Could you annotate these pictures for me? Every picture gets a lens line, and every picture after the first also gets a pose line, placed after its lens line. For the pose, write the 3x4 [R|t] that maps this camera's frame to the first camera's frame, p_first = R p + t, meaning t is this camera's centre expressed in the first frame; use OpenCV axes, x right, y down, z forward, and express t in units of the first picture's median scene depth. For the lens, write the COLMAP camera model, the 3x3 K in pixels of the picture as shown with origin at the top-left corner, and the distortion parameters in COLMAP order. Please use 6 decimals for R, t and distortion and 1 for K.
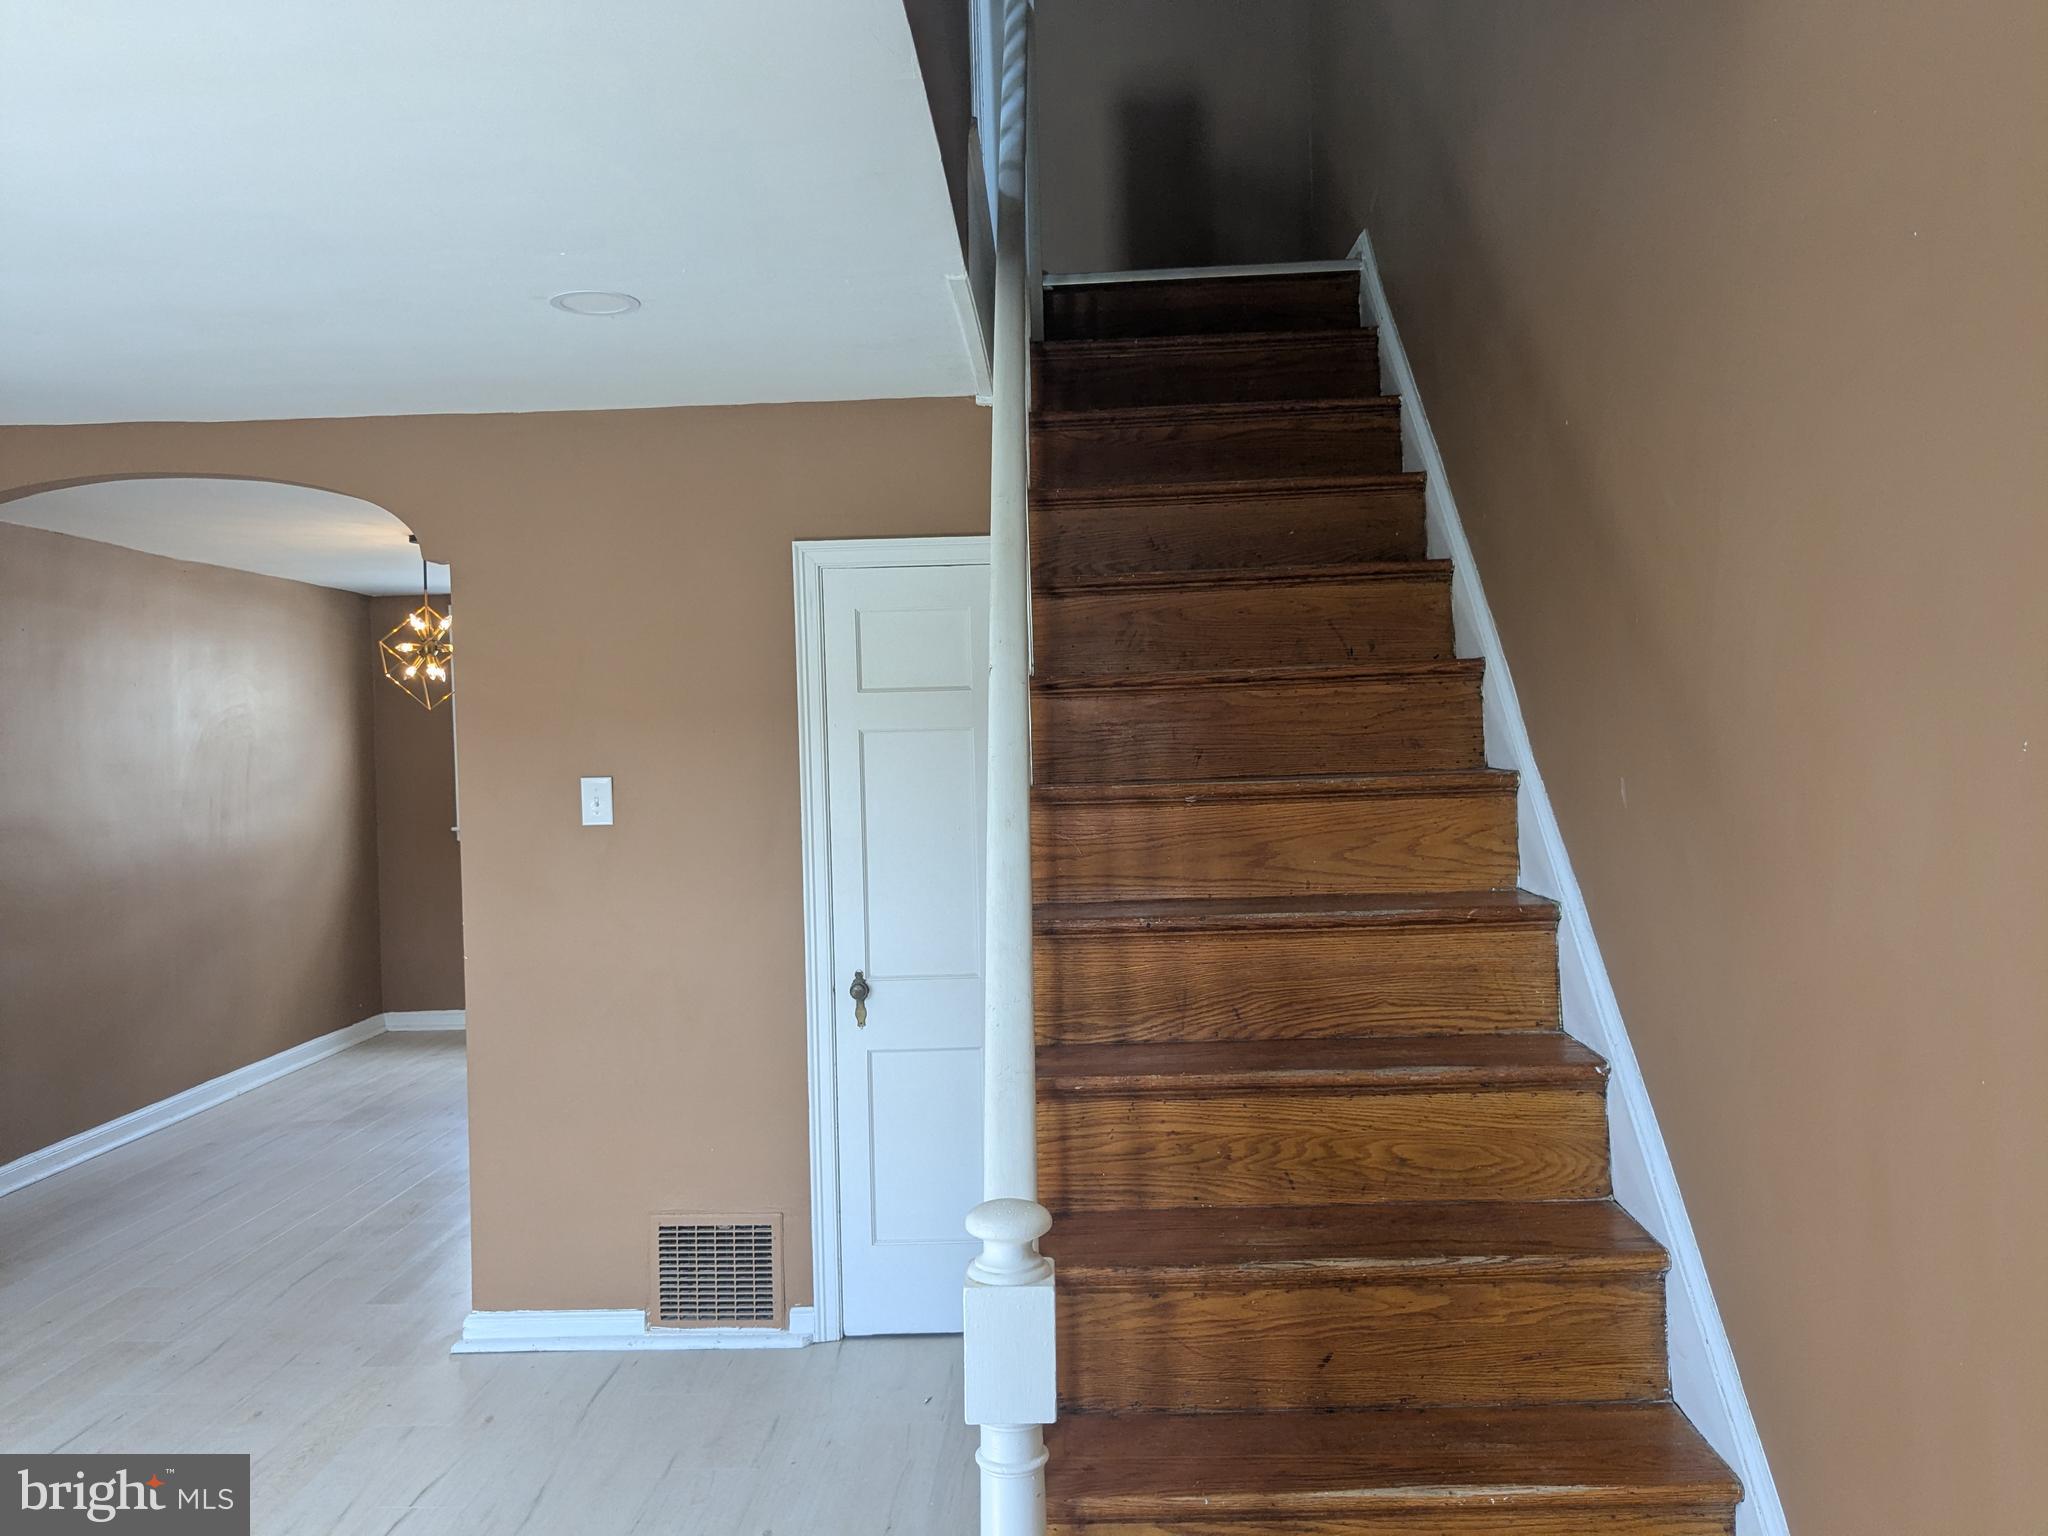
lens RADIAL K [[1608.0, 0, 1024.0], [0, 1608.0, 768.0], [0, 0, 1]] dist [0.046529, -0.065147]
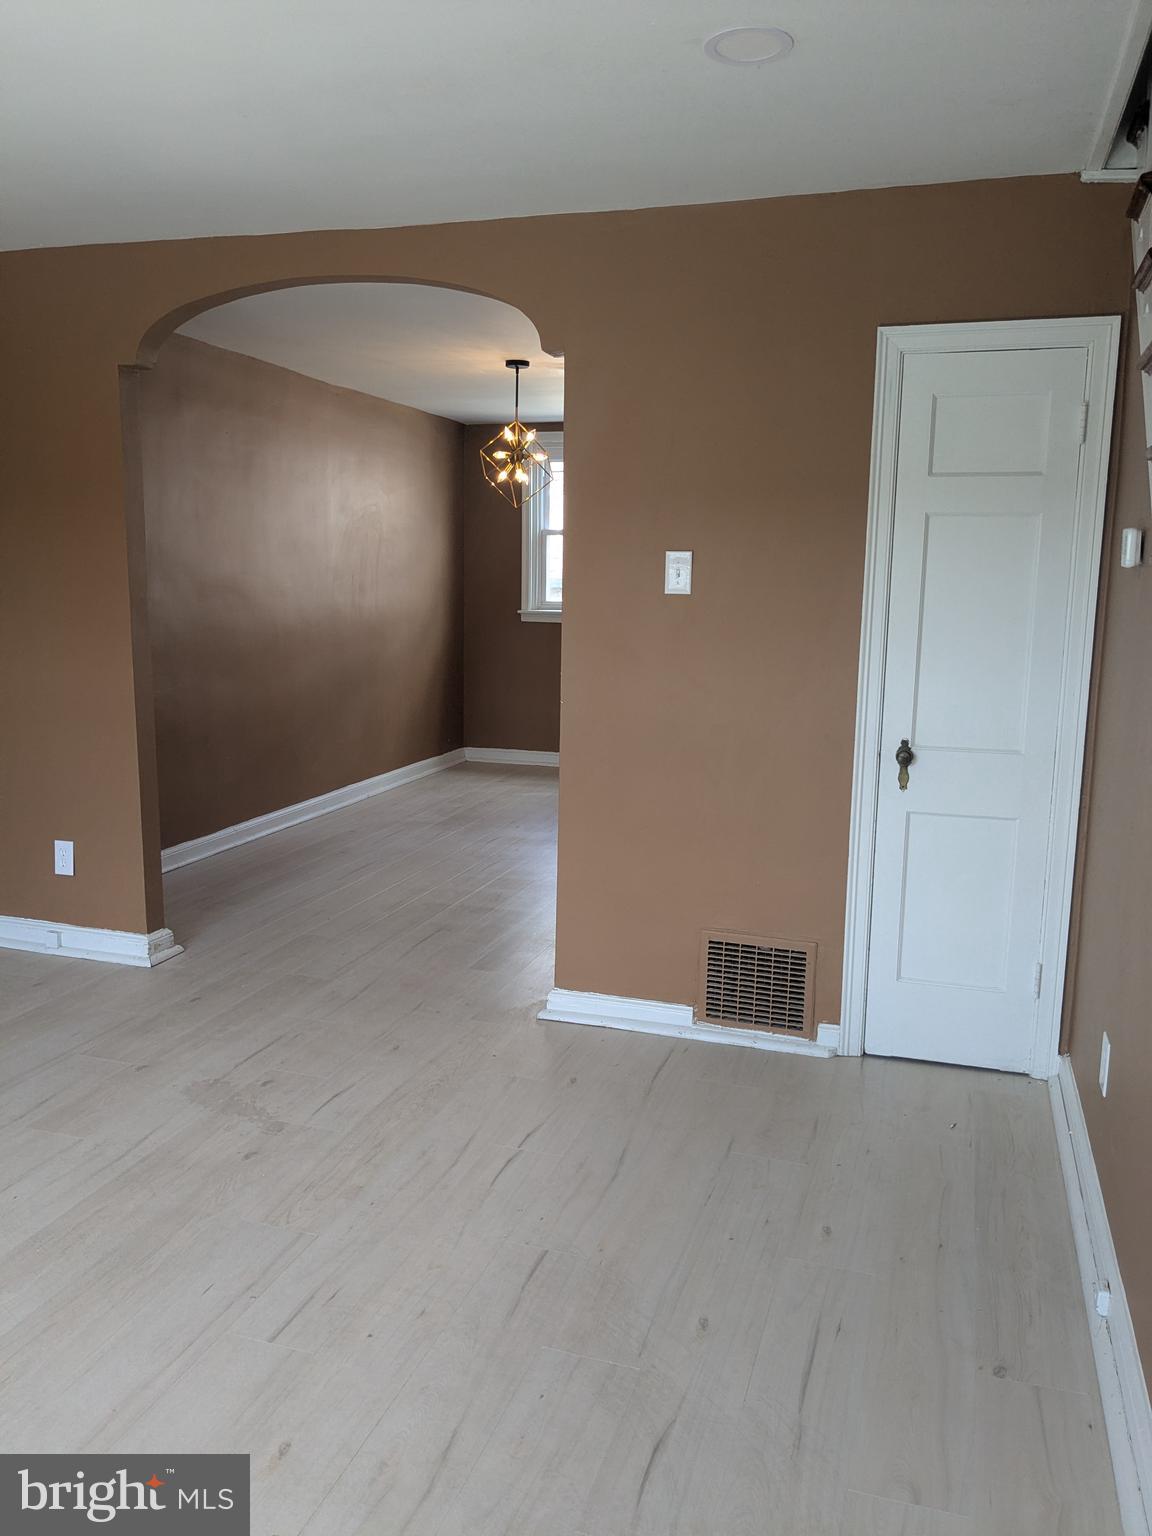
lens RADIAL K [[1210.8, 0, 576.0], [0, 1210.8, 768.0], [0, 0, 1]] dist [0.103115, -0.211844]
pose [[0.961768, 0.082840, -0.261035, -0.098420], [-0.044329, 0.987674, 0.150115, 0.030693], [0.270253, -0.132805, 0.953586, 0.145912]]
